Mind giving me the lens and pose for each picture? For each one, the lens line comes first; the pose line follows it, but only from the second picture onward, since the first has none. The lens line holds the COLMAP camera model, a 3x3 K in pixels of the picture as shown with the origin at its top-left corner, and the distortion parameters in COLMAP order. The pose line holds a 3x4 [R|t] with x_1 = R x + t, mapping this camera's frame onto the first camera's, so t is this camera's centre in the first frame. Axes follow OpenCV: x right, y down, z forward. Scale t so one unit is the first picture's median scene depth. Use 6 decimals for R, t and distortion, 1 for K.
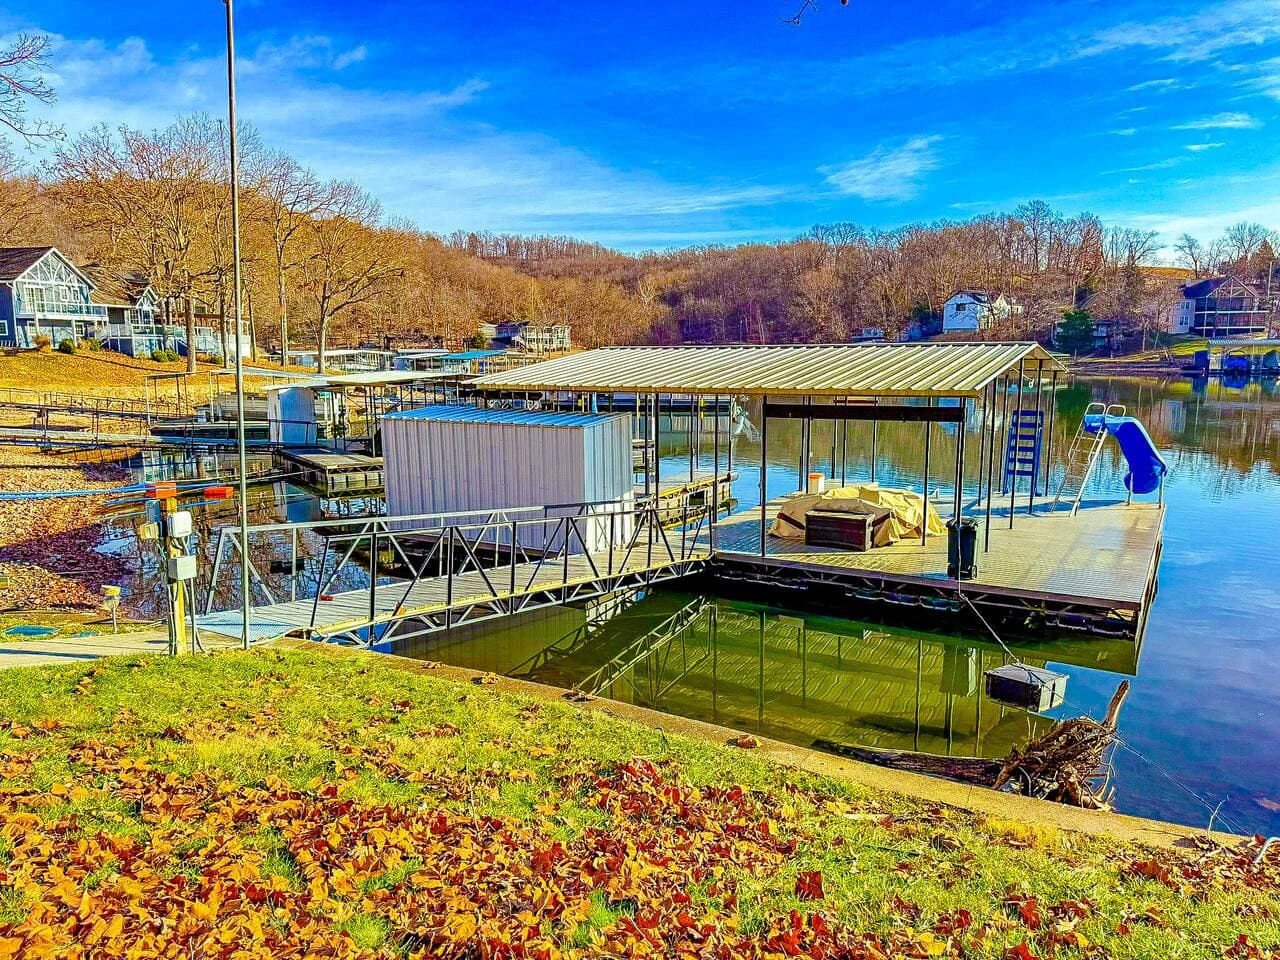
lens RADIAL K [[881.8, 0, 623.9], [0, 881.8, 505.1], [0, 0, 1]] dist [0.009736, -0.027999]
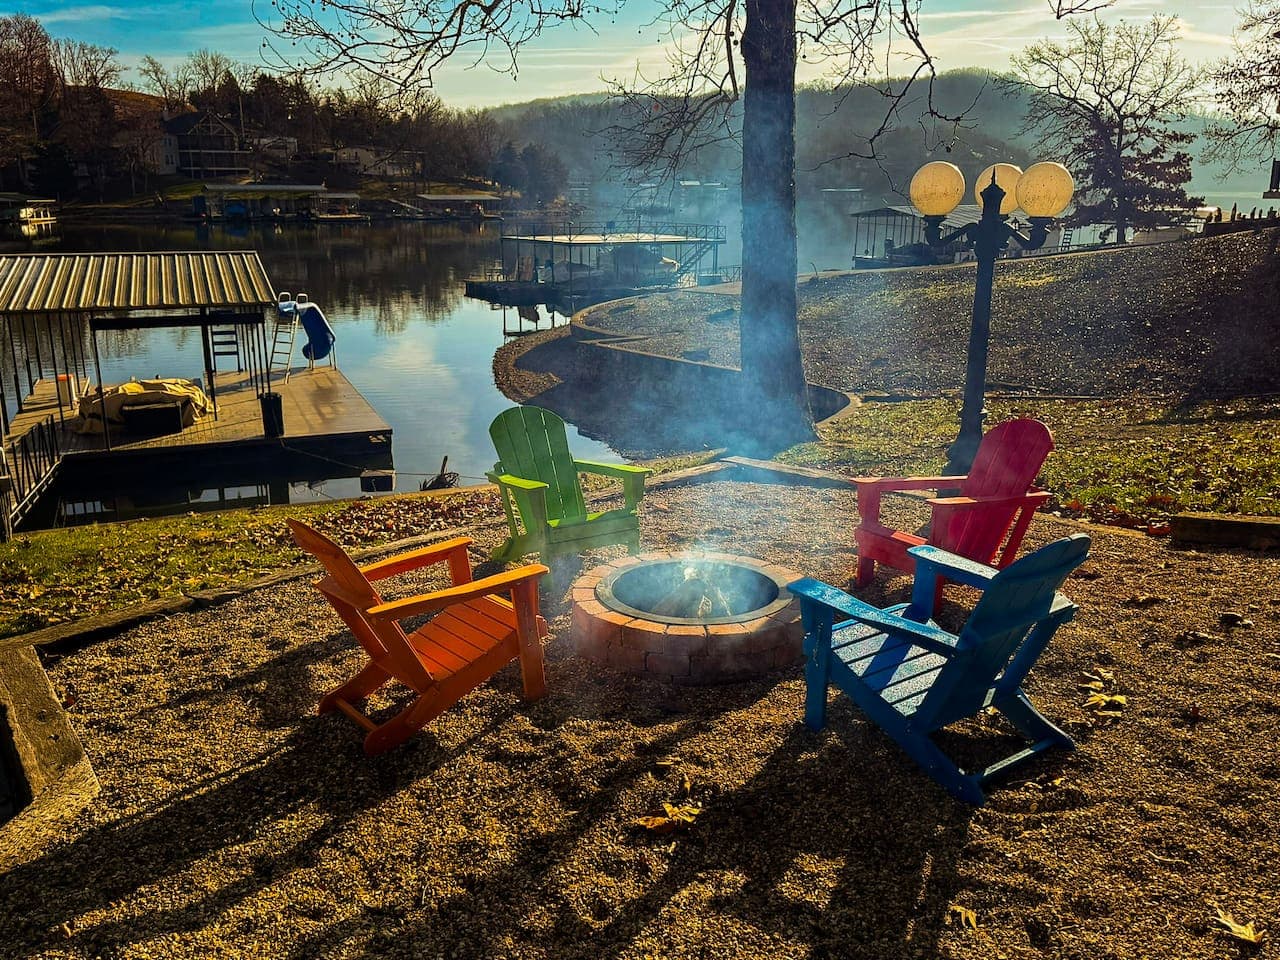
lens RADIAL K [[1099.7, 0, 629.5], [0, 1099.7, 495.9], [0, 0, 1]] dist [0.052160, -0.086010]
pose [[0.575550, -0.208875, 0.790641, -0.309978], [0.126894, 0.977930, 0.165982, -0.019030], [-0.807862, 0.004797, 0.589352, -0.210457]]
